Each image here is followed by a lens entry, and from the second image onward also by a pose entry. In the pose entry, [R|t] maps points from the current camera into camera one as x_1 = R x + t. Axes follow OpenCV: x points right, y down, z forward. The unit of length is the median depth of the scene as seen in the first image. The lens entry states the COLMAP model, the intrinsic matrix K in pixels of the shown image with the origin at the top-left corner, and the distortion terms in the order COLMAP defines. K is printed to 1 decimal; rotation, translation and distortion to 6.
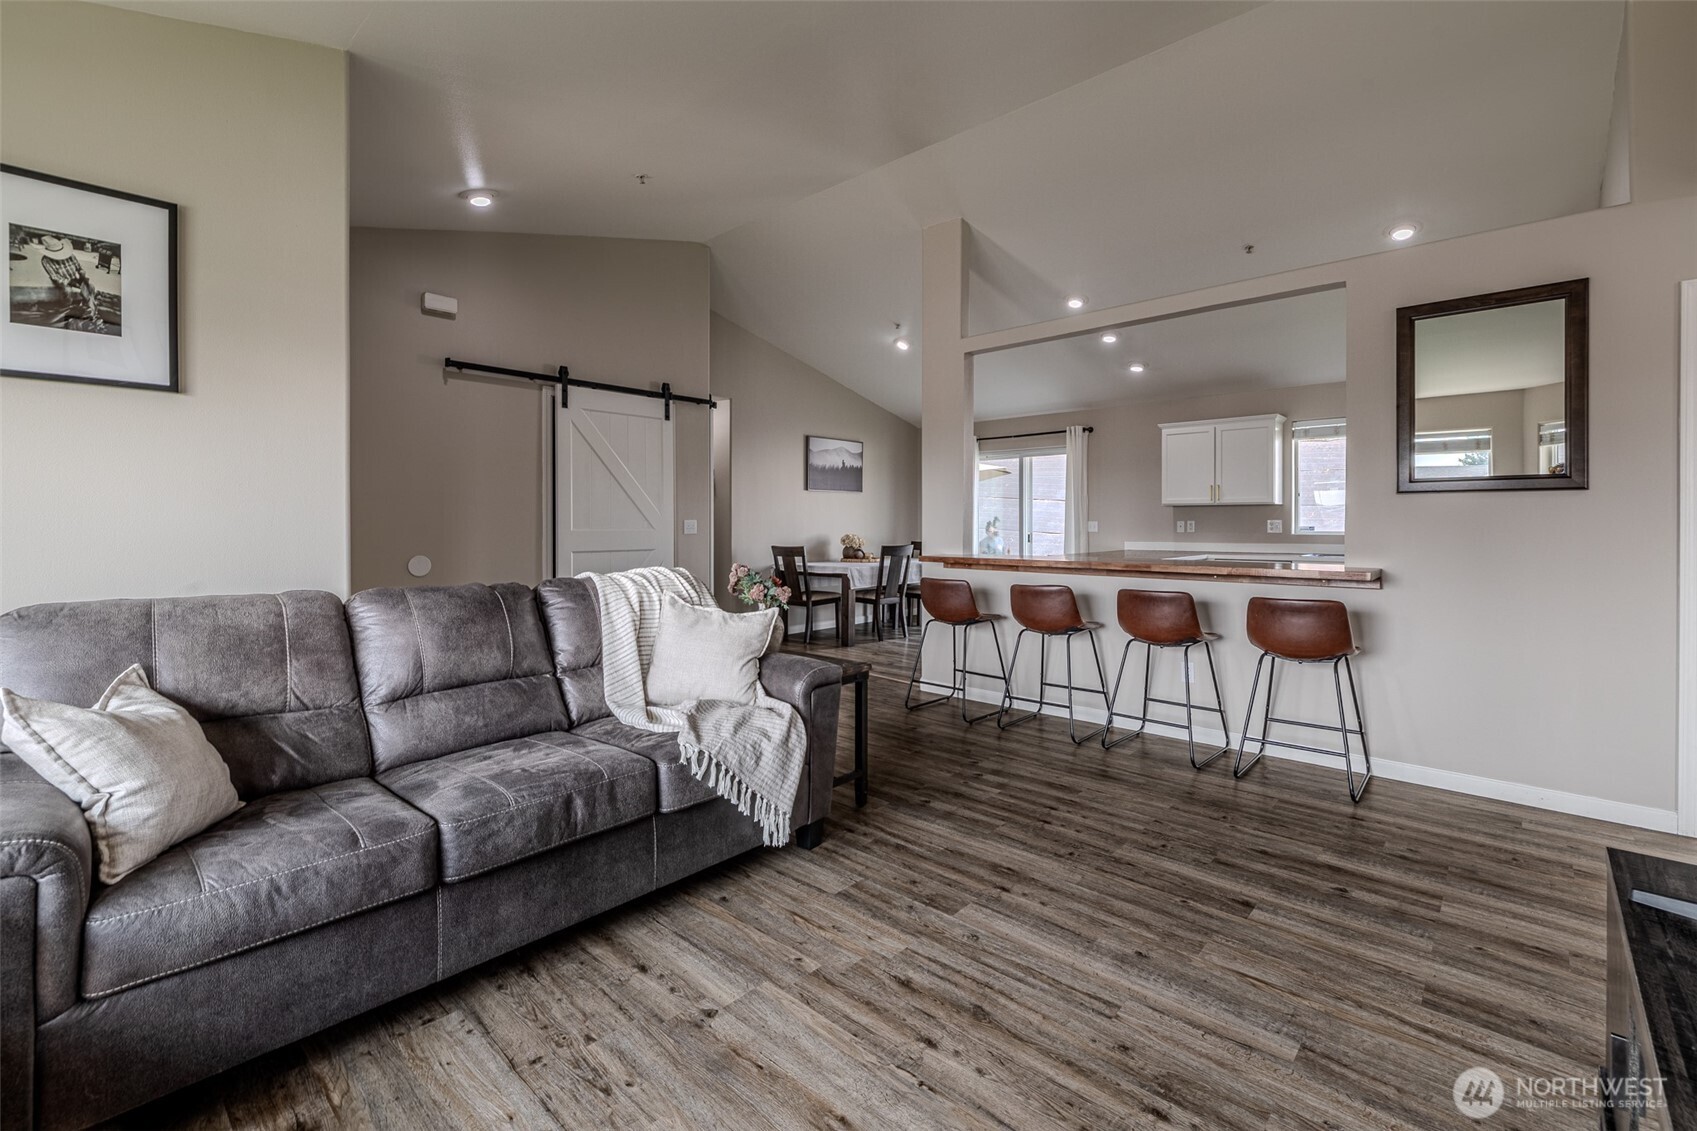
lens RADIAL K [[734.6, 0, 852.2], [0, 734.6, 524.9], [0, 0, 1]] dist [0.000120, -0.000039]
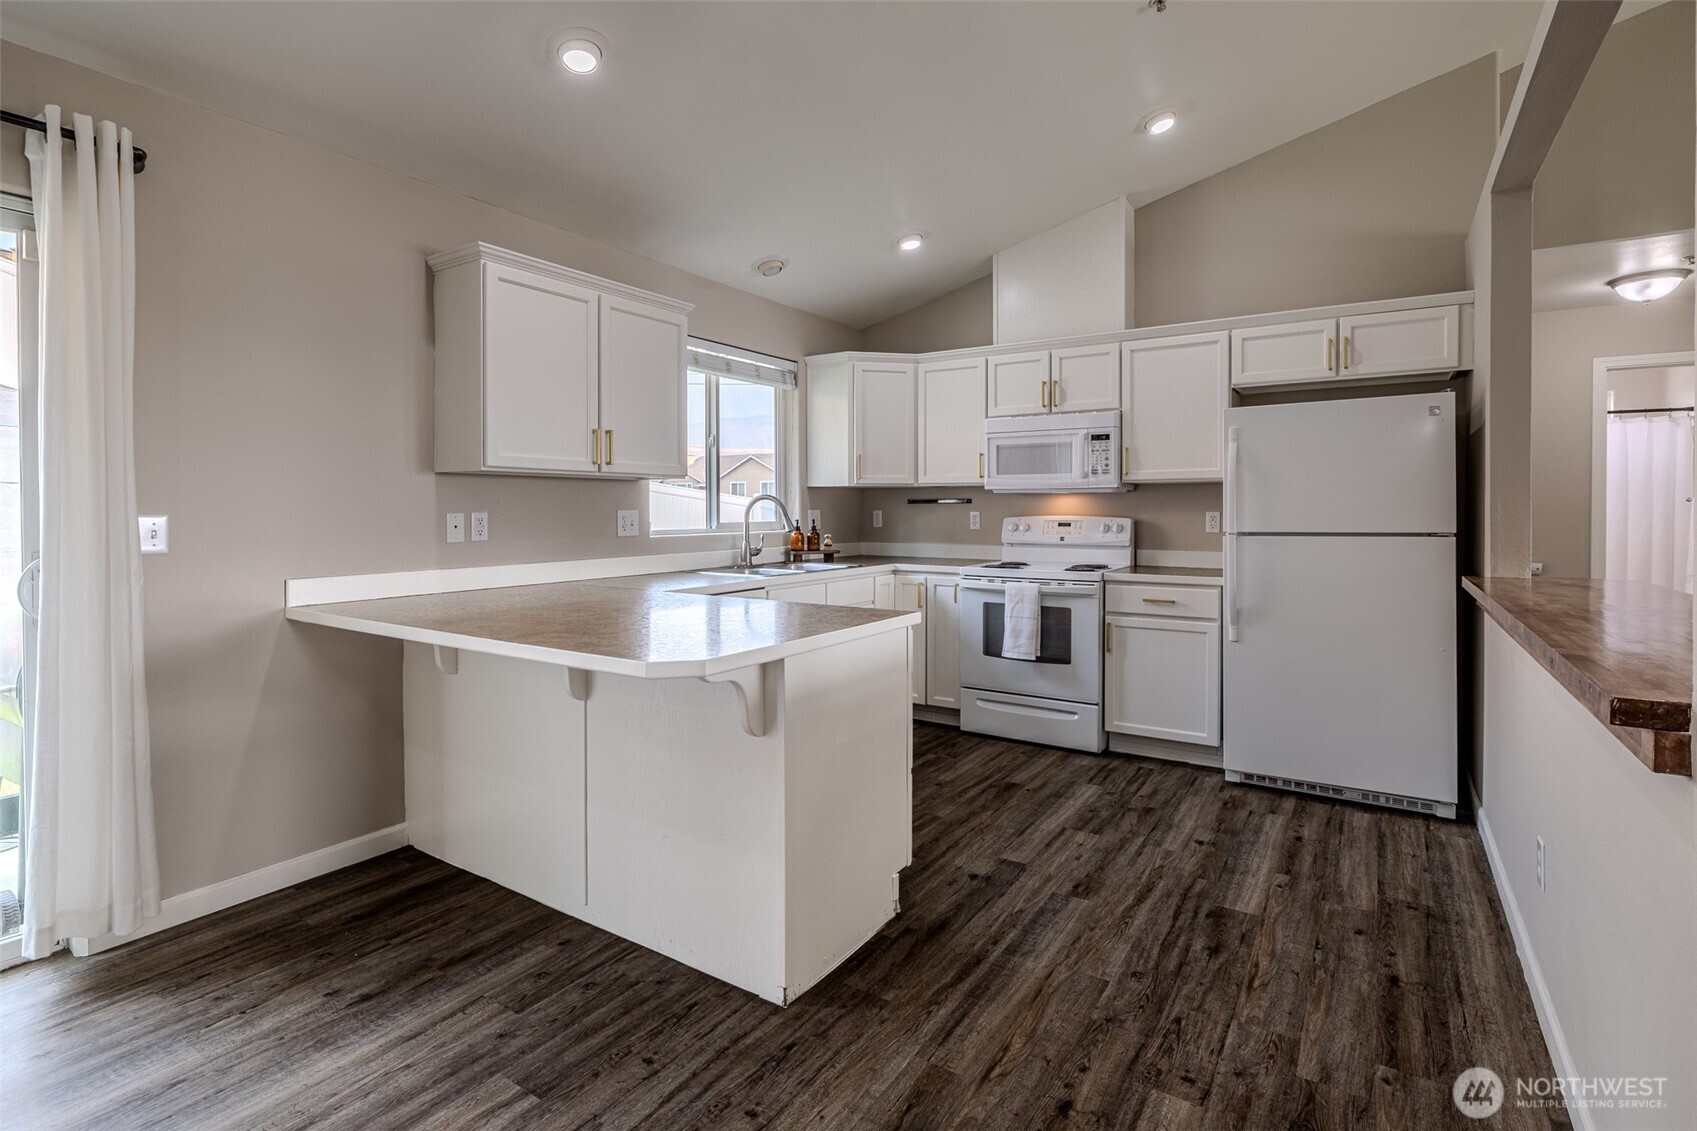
lens RADIAL K [[803.2, 0, 869.3], [0, 803.2, 517.6], [0, 0, 1]] dist [-0.006384, 0.000529]
pose [[-0.171746, -0.009979, 0.985091, 0.002264], [0.003152, 0.999938, 0.010679, -0.016374], [-0.985136, 0.004939, -0.171704, 2.137244]]
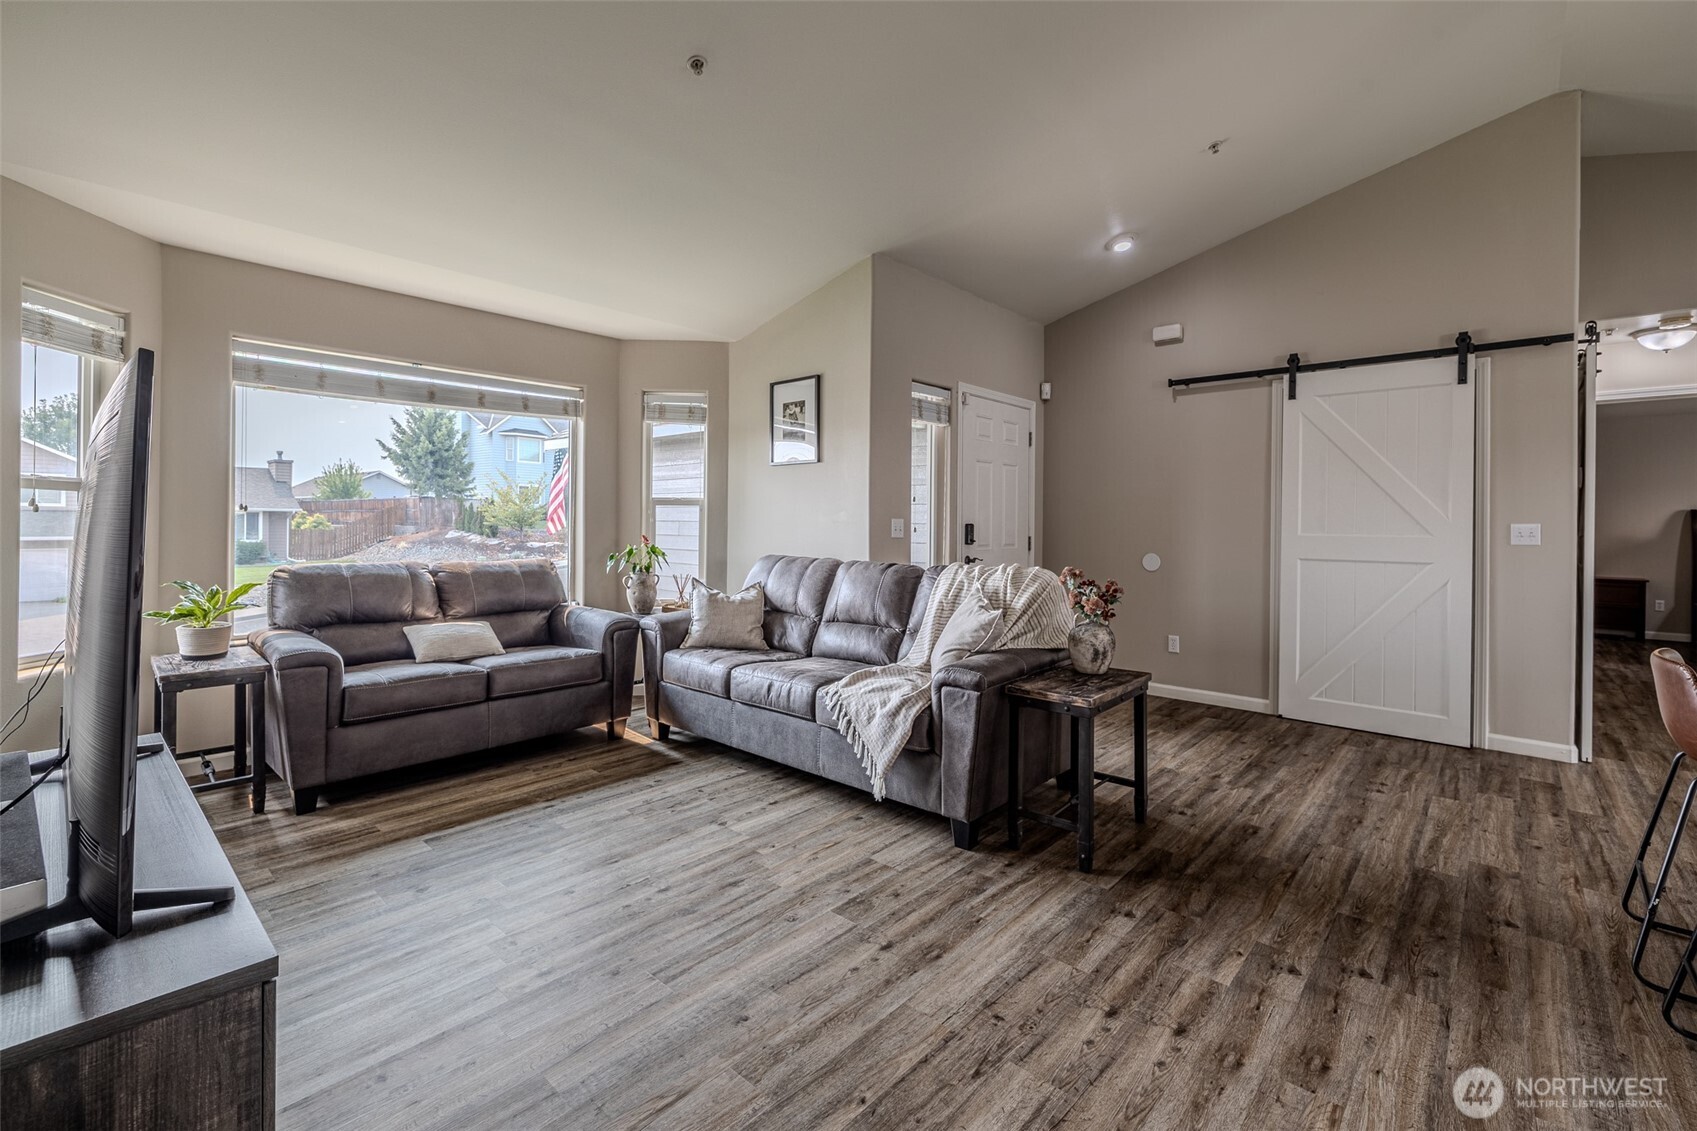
lens RADIAL K [[733.1, 0, 853.8], [0, 733.1, 525.7], [0, 0, 1]] dist [-0.001548, 0.000240]
pose [[0.008242, 0.003939, -0.999958, 0.860442], [-0.010301, 0.999940, 0.003854, -0.002523], [0.999913, 0.010269, 0.008282, 0.765704]]
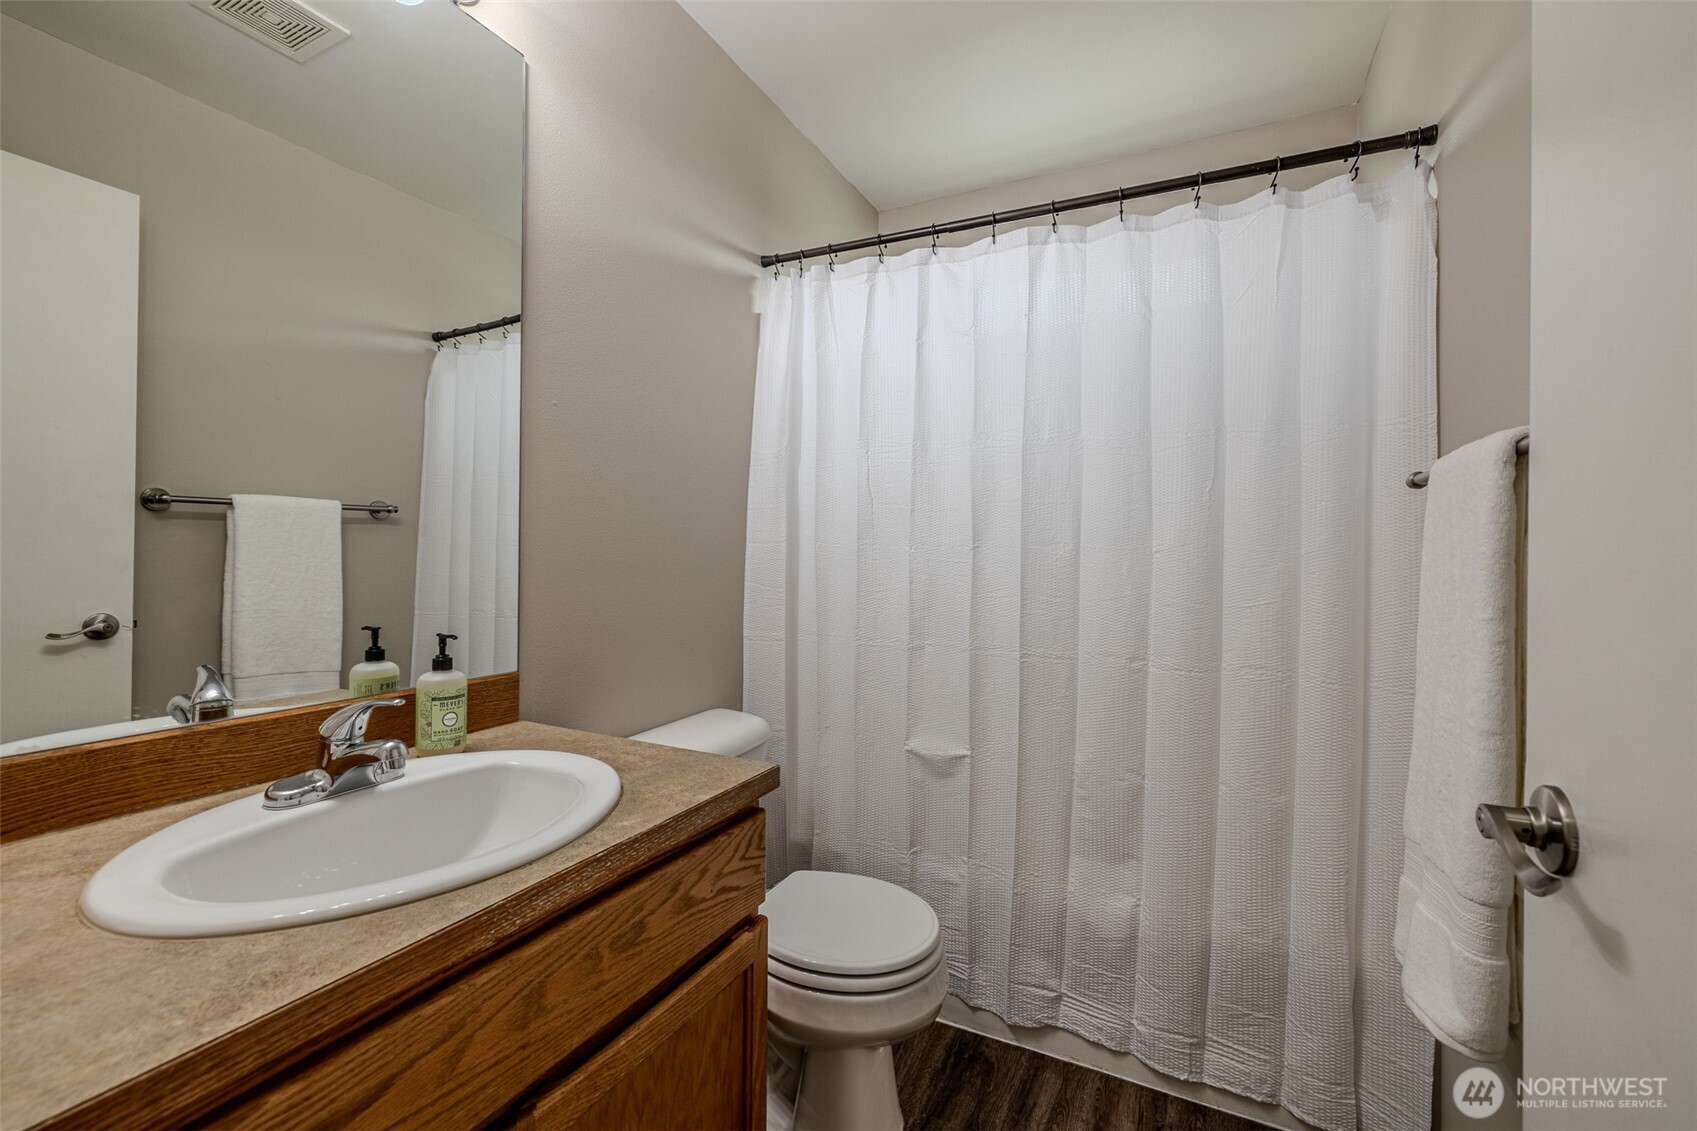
lens RADIAL K [[734.6, 0, 852.2], [0, 734.6, 524.9], [0, 0, 1]] dist [0.000120, -0.000039]
pose [[-0.285001, -0.000756, 0.958527, 1.258054], [-0.011477, 0.999931, -0.002624, -0.005252], [-0.958458, -0.011749, -0.284990, 0.278101]]
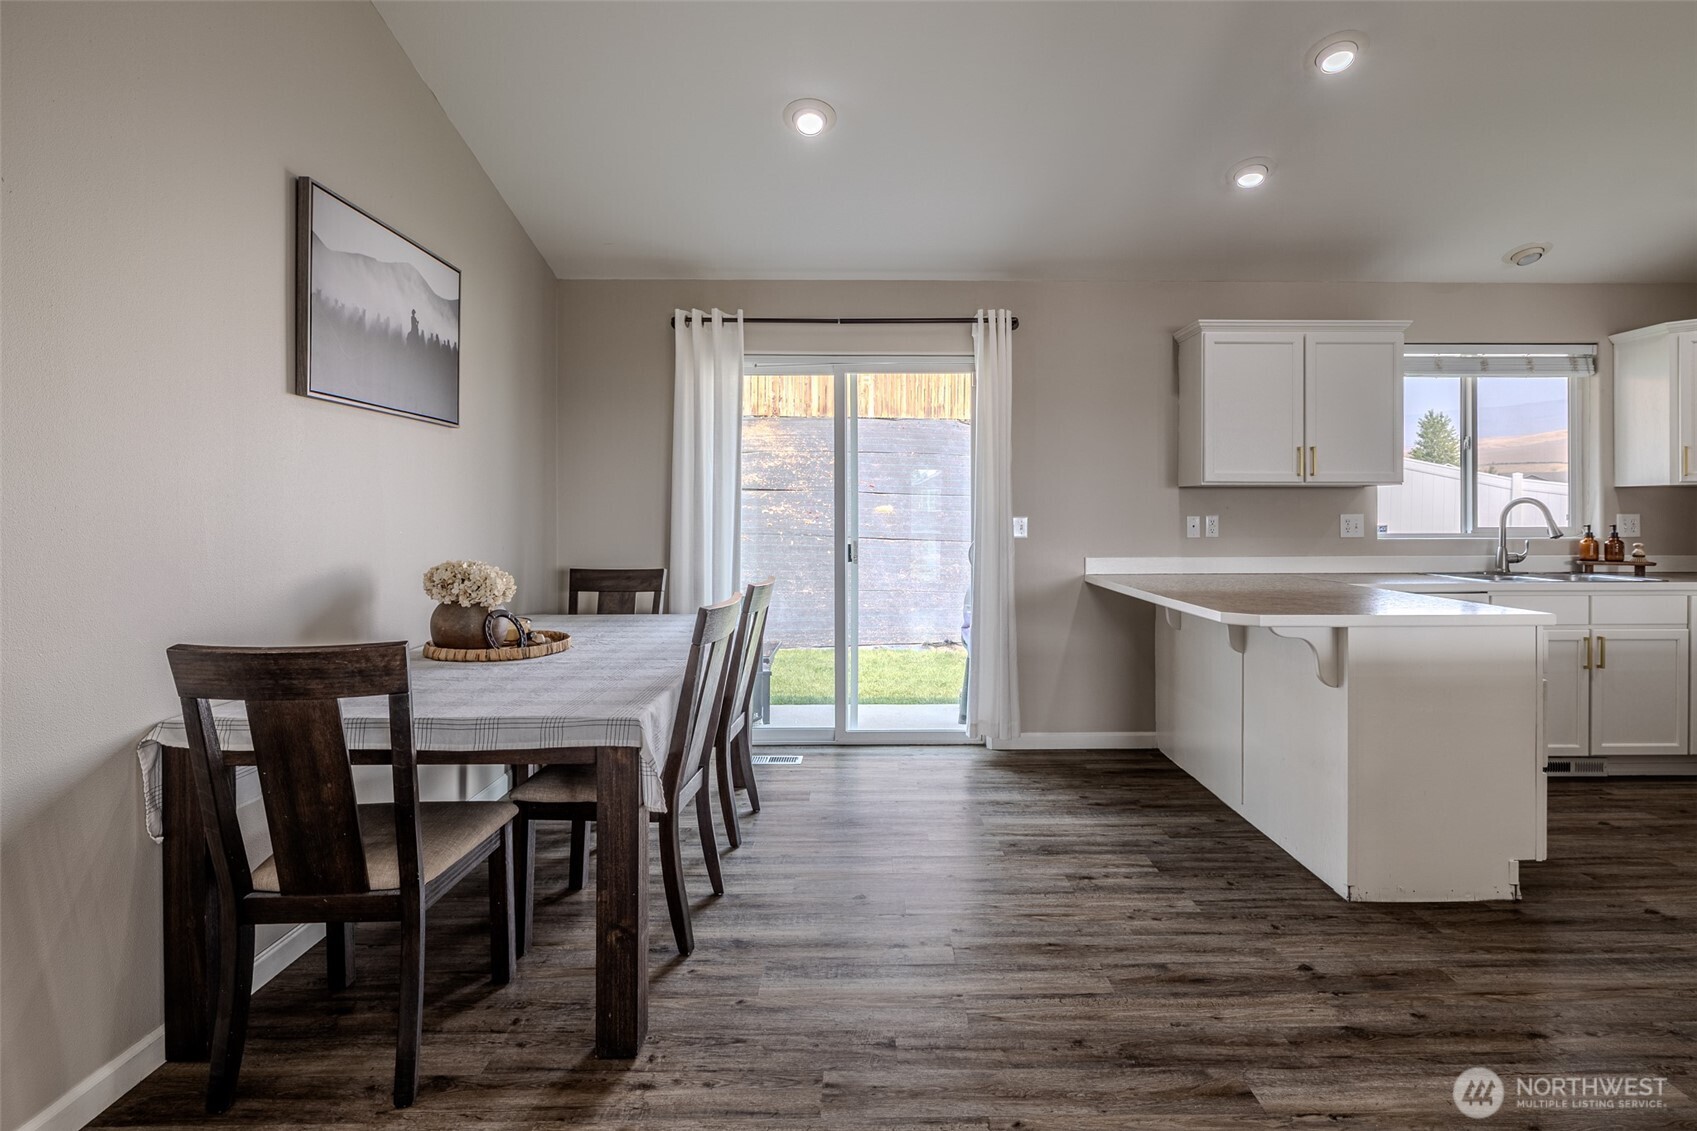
lens RADIAL K [[849.7, 0, 873.2], [0, 849.7, 515.9], [0, 0, 1]] dist [-0.005985, 0.000765]
pose [[0.728837, -0.001553, 0.684686, -0.318630], [0.002380, 0.999997, -0.000266, -0.014399], [-0.684683, 0.001824, 0.728838, 1.783739]]
